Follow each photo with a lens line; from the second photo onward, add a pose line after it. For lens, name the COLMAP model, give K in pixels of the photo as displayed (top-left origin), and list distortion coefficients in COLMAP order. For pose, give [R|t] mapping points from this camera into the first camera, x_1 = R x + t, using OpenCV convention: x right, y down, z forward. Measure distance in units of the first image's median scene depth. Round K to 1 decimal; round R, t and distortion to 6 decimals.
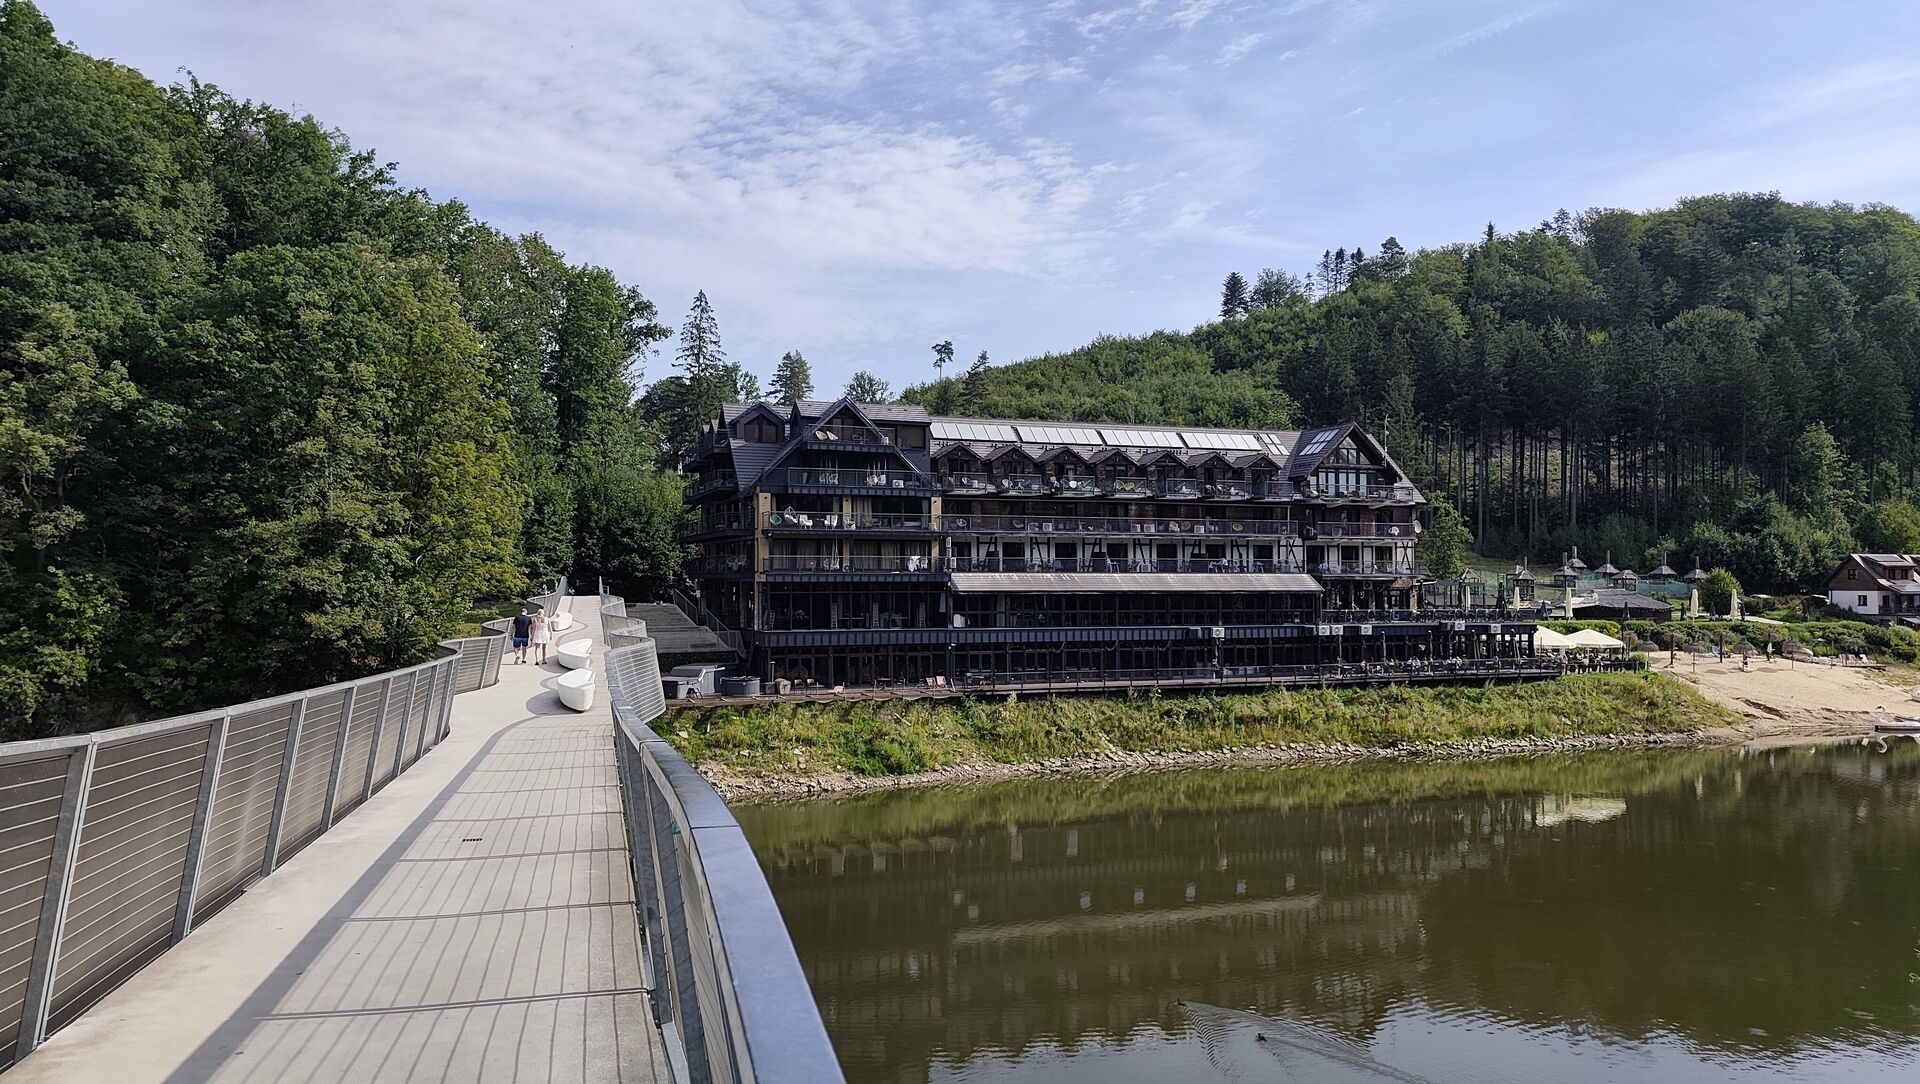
lens RADIAL K [[1301.8, 0, 952.5], [0, 1301.8, 547.9], [0, 0, 1]] dist [-0.001075, -0.003853]
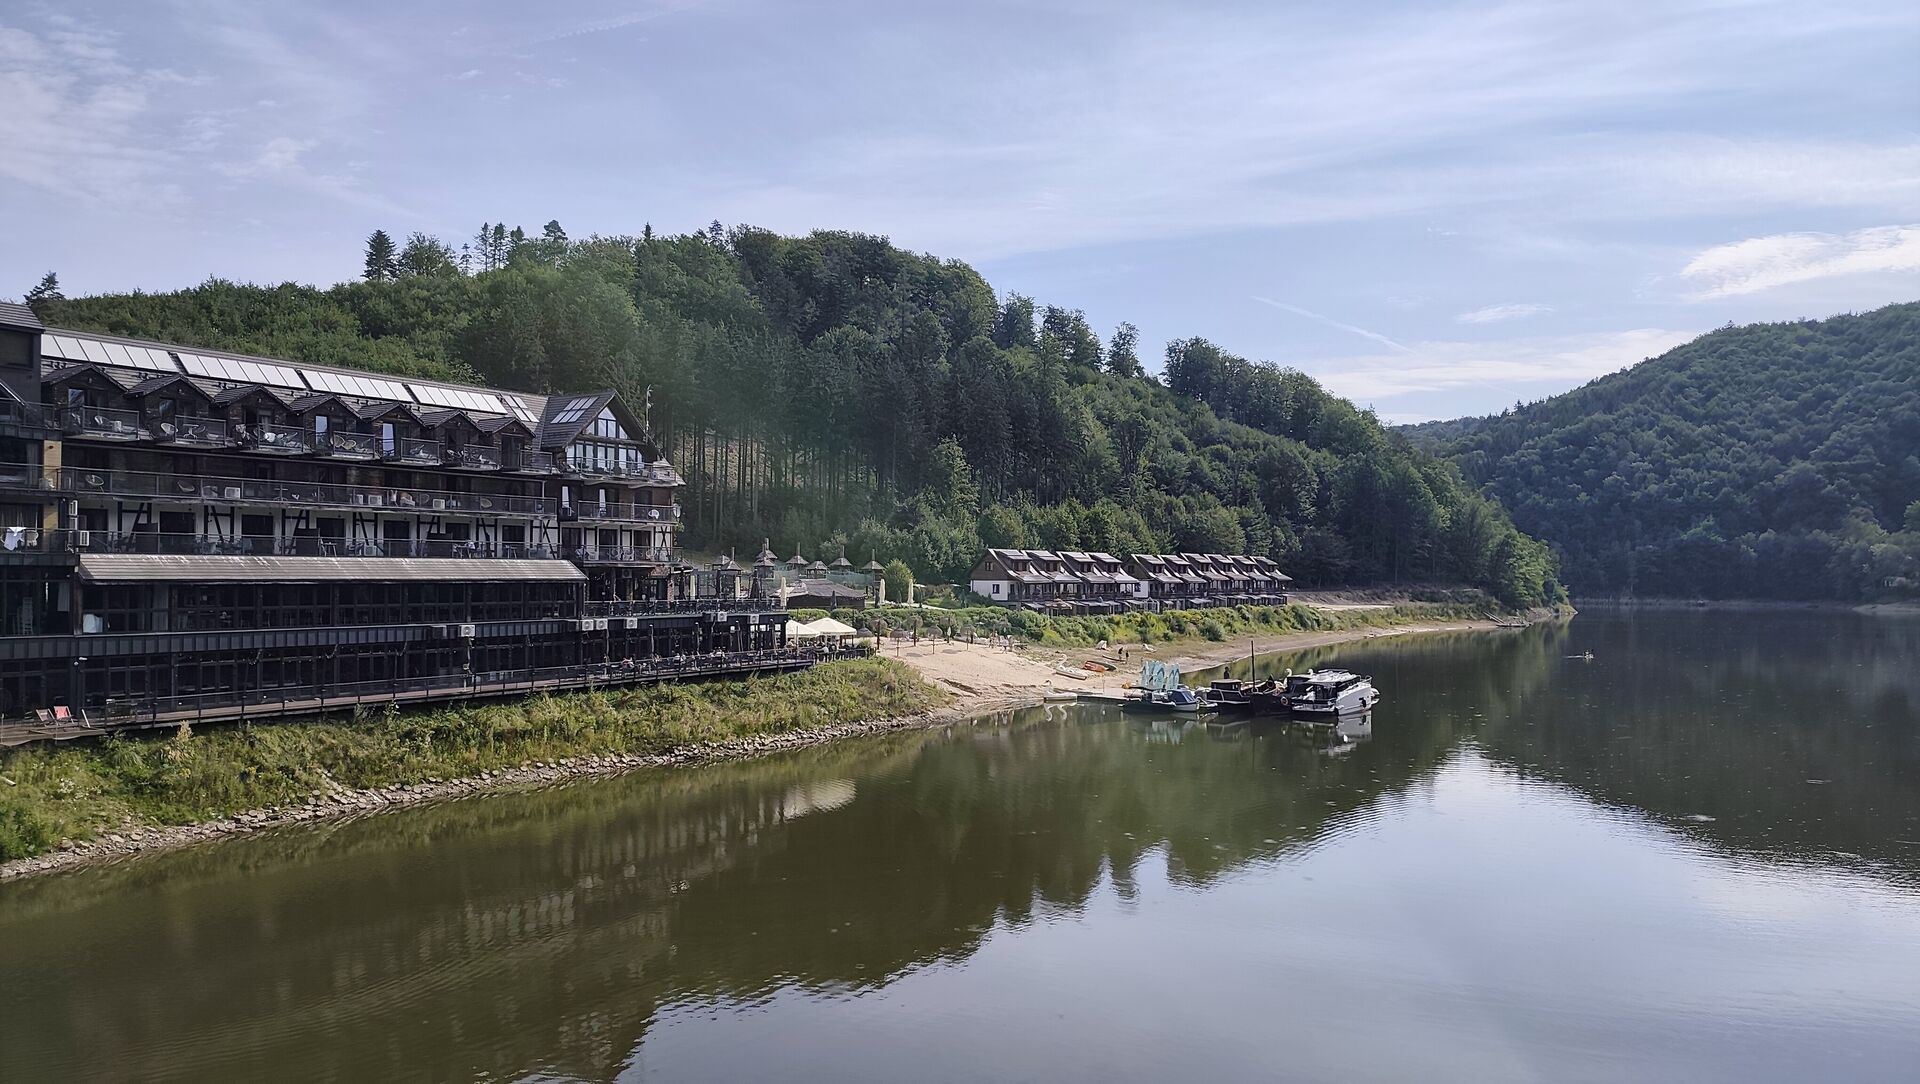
lens RADIAL K [[1276.7, 0, 959.5], [0, 1276.7, 557.4], [0, 0, 1]] dist [0.002799, -0.020314]
pose [[0.781188, 0.009007, 0.624231, -0.052495], [-0.015329, 0.999871, 0.004757, 0.010327], [-0.624108, -0.013285, 0.781225, 0.178233]]
